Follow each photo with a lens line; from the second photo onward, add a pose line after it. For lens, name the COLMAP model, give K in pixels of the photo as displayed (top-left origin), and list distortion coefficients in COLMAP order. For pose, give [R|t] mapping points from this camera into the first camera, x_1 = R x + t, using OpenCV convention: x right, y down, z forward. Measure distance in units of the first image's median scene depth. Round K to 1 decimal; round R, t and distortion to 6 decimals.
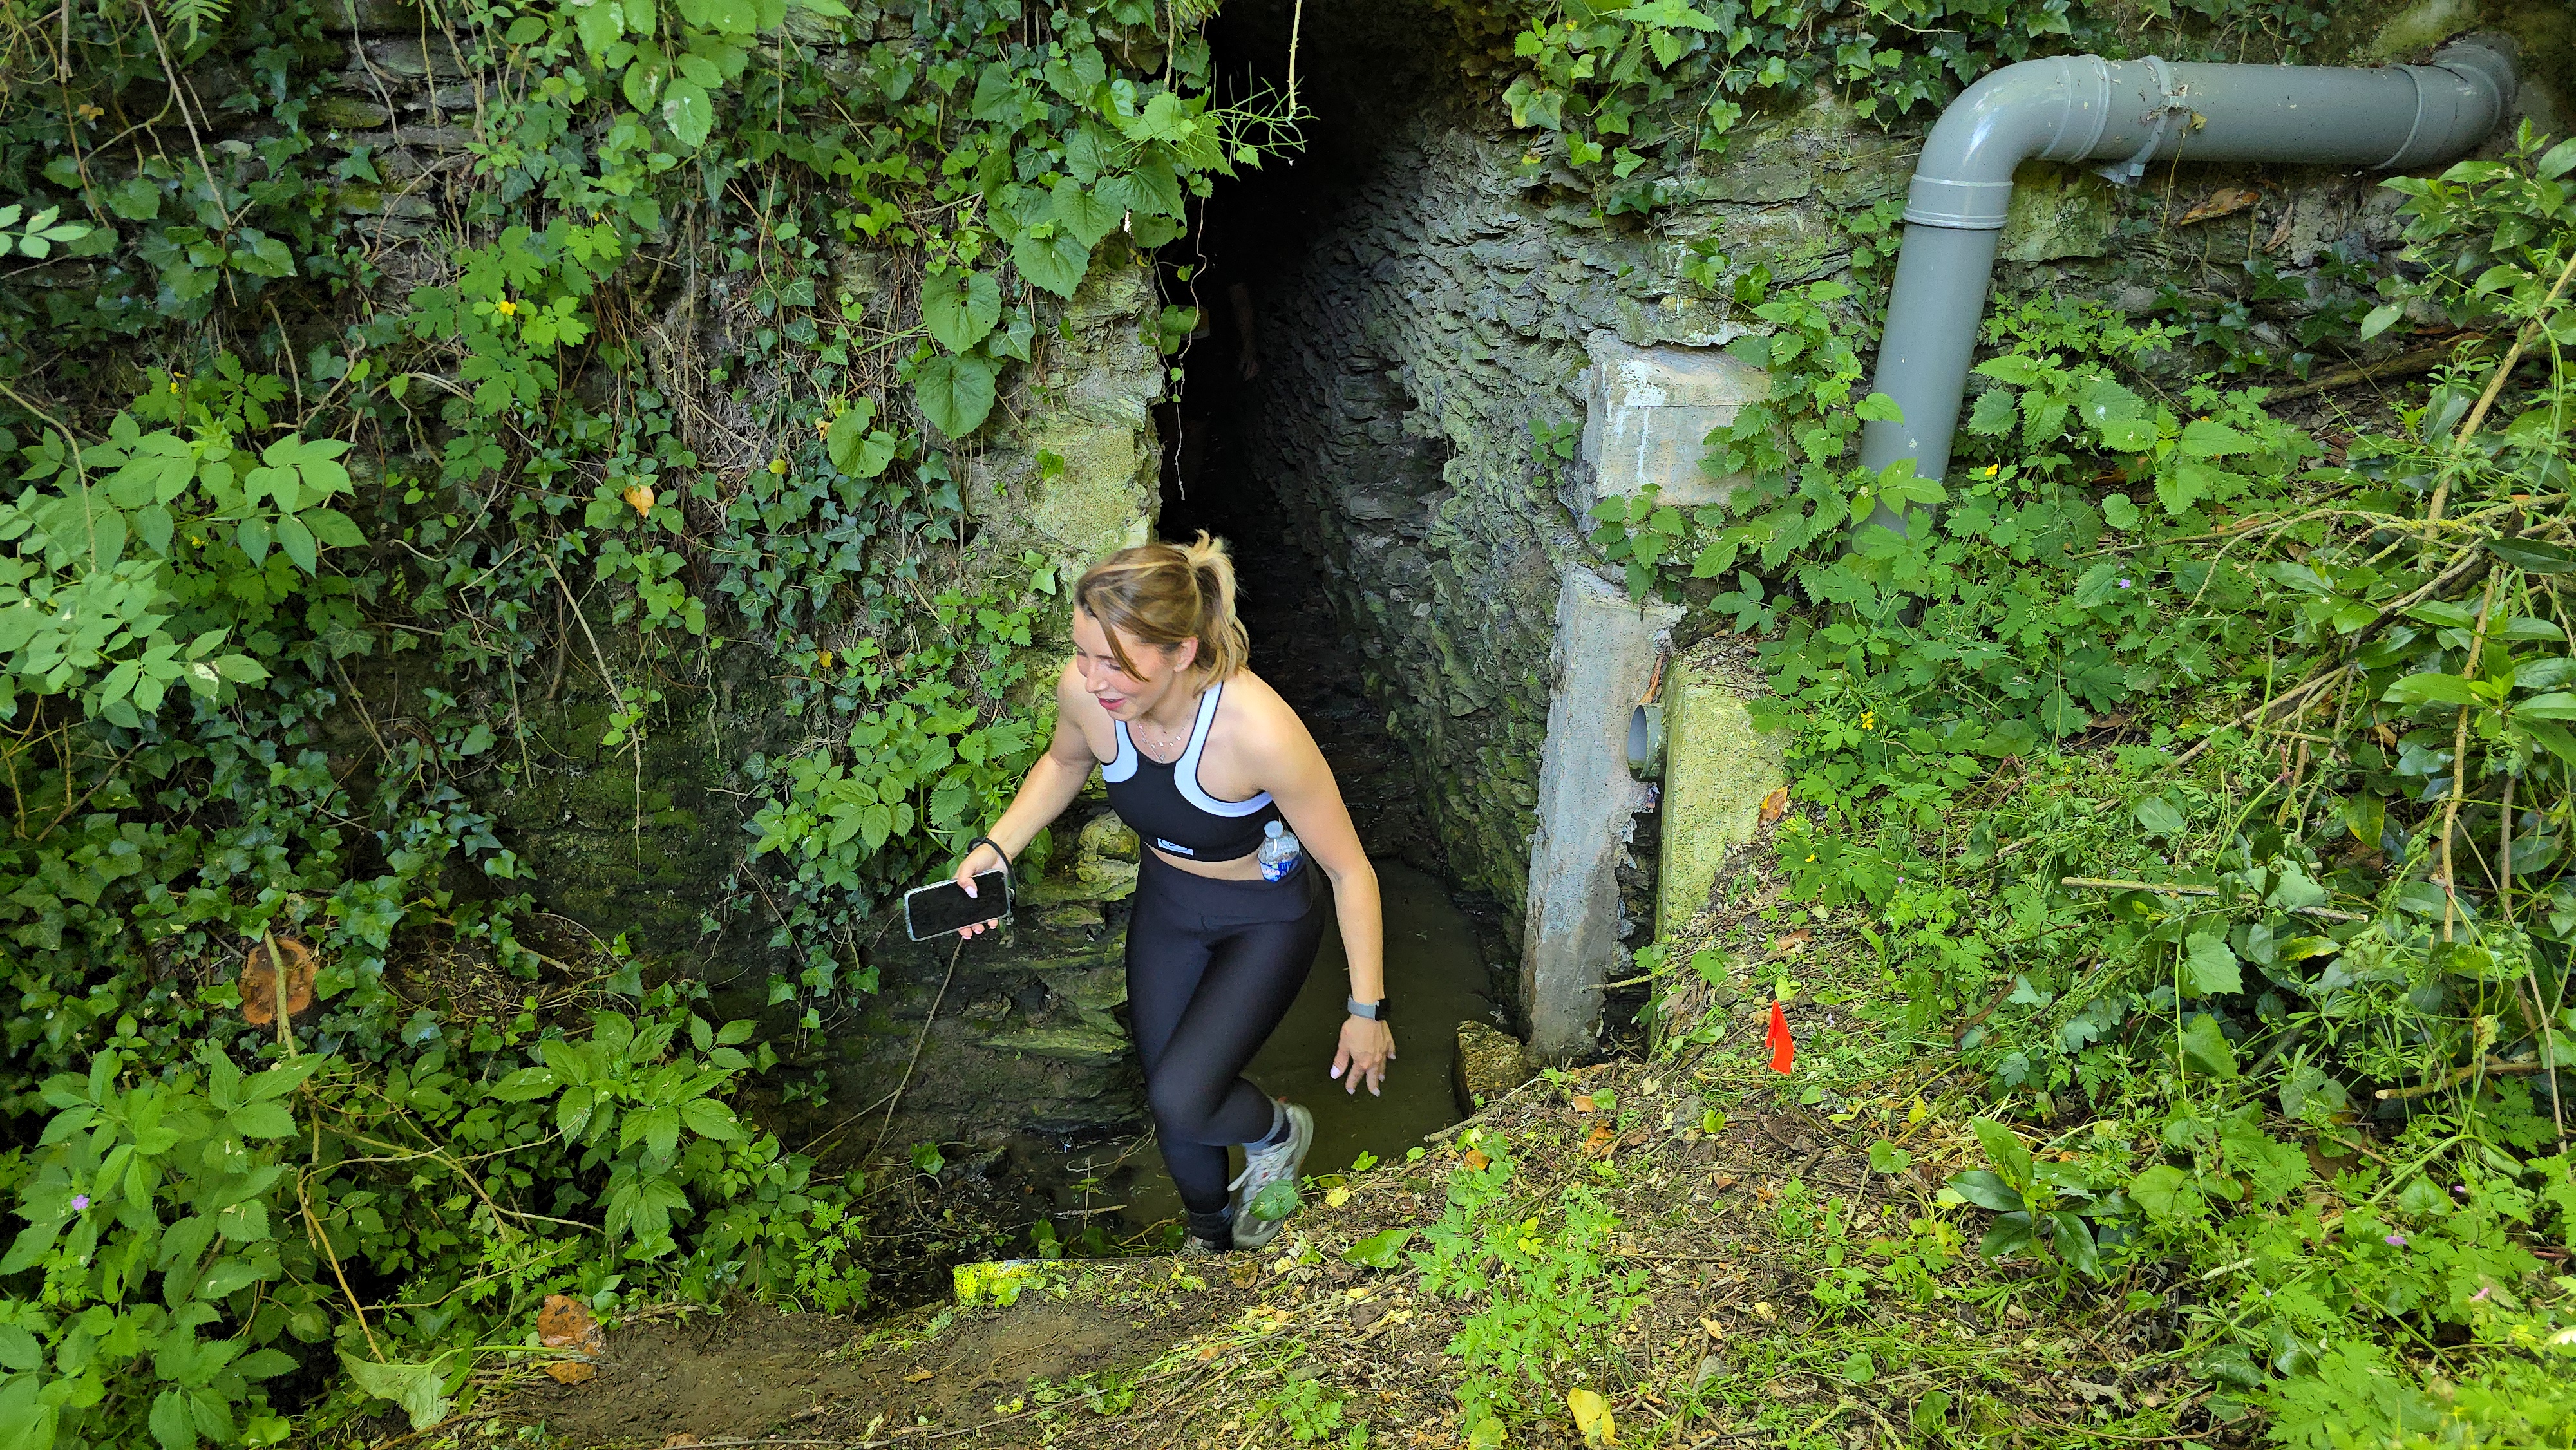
lens RADIAL K [[1735.5, 0, 1272.7], [0, 1735.5, 732.2], [0, 0, 1]] dist [0.069179, -0.068552]
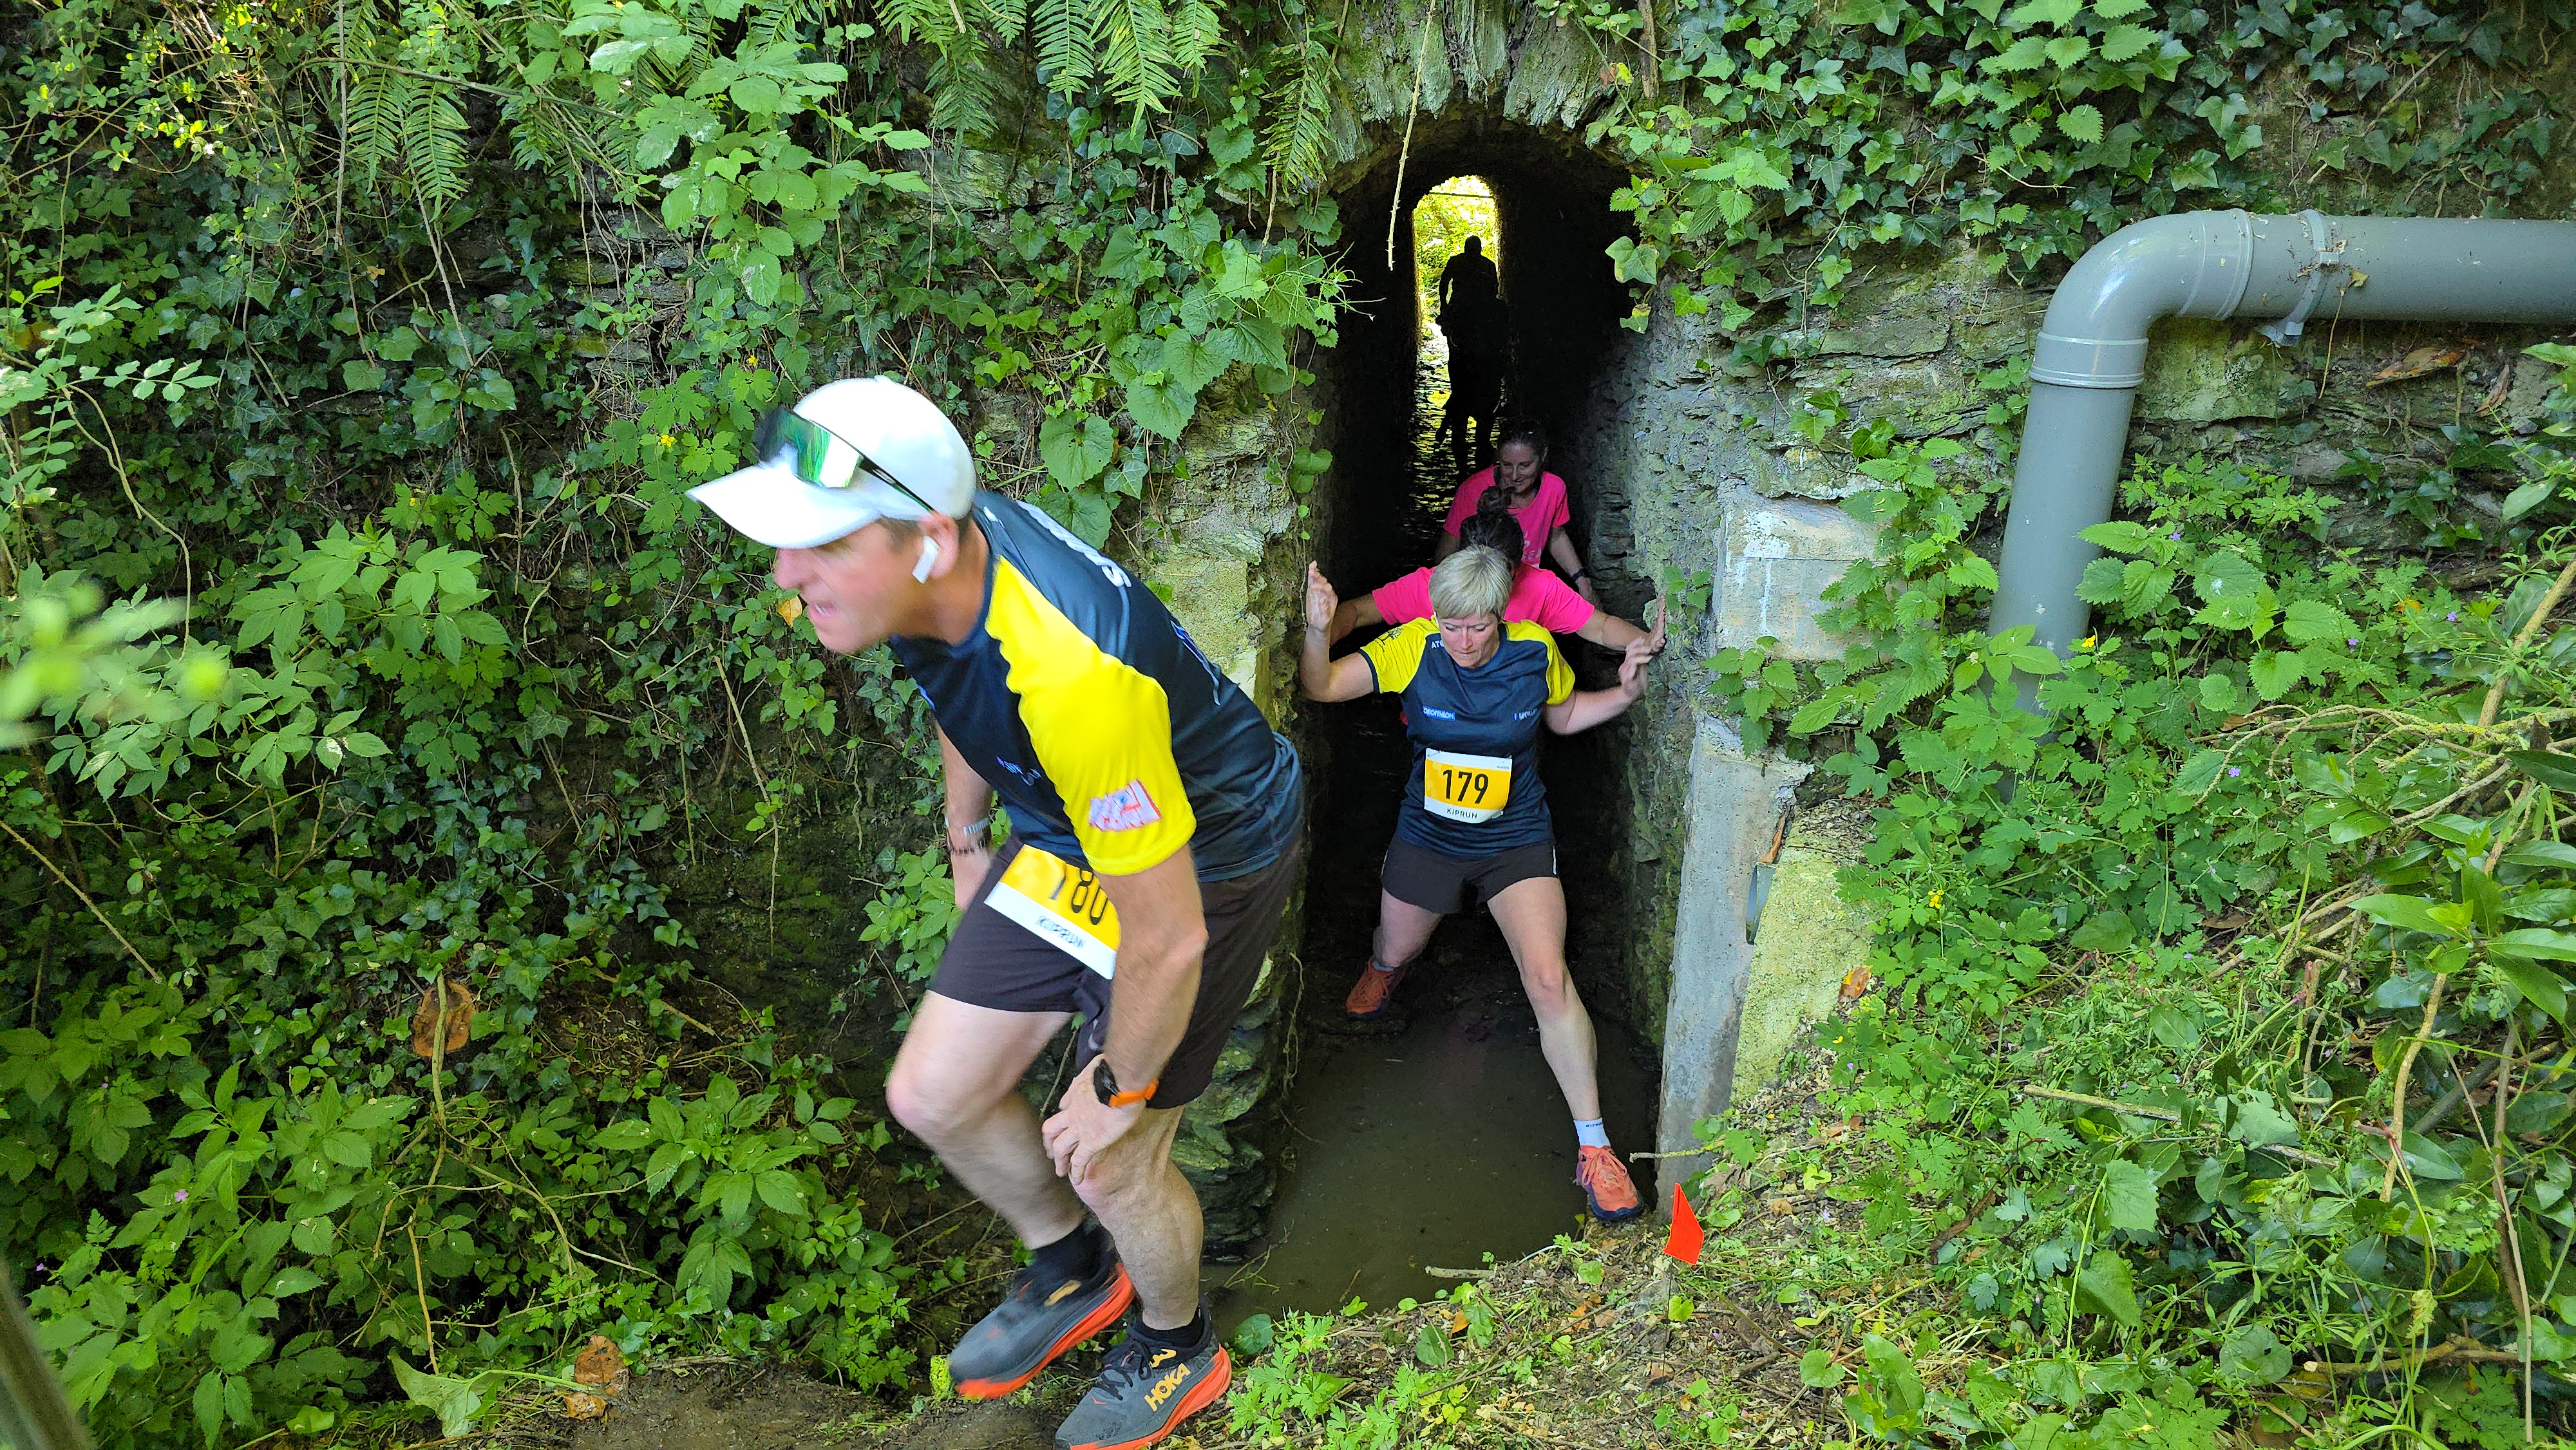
lens RADIAL K [[1737.7, 0, 1277.1], [0, 1737.7, 716.8], [0, 0, 1]] dist [0.065977, -0.064949]
pose [[0.973882, 0.055924, -0.220059, 0.181046], [-0.072683, 0.994979, -0.068806, -0.012633], [0.215106, 0.083003, 0.973057, -0.002221]]
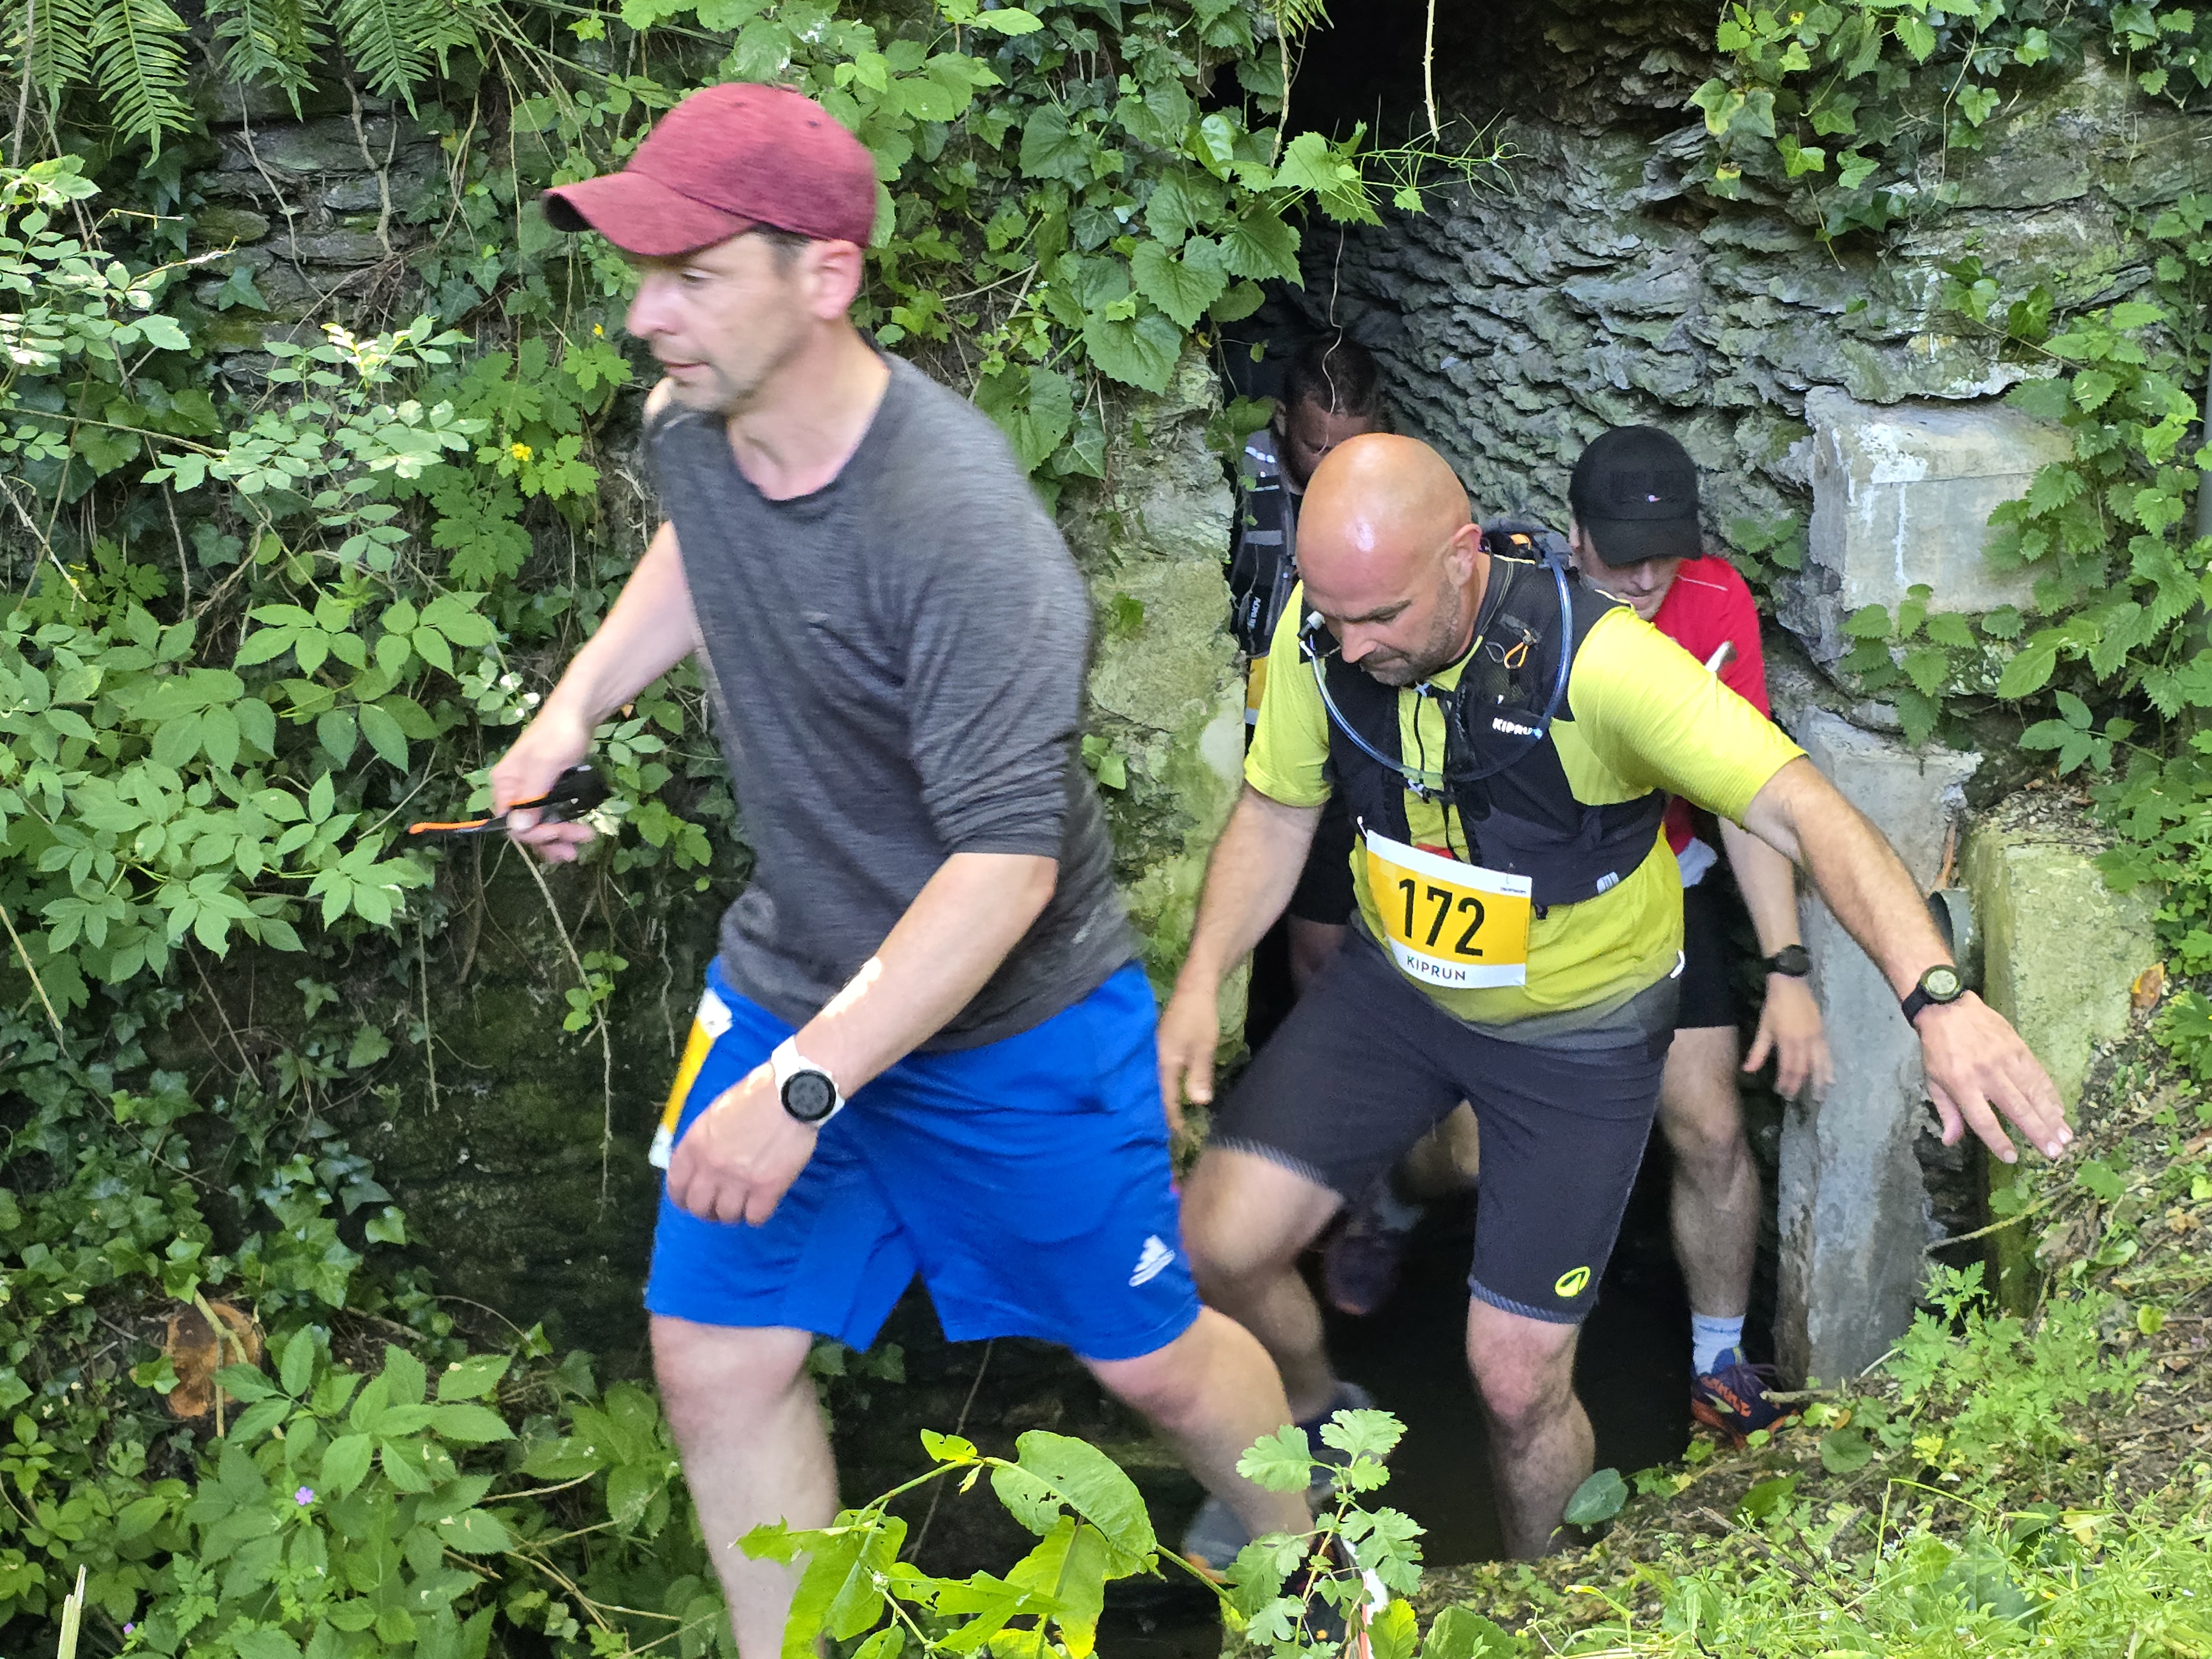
lens RADIAL K [[3731.5, 0, 1045.5], [0, 3731.5, 828.1], [0, 0, 1]] dist [0.203066, -0.696600]
pose [[0.995601, -0.074630, 0.056650, -0.266325], [0.081356, 0.988485, -0.127588, 0.141175], [-0.046475, 0.131636, 0.990208, -0.581153]]
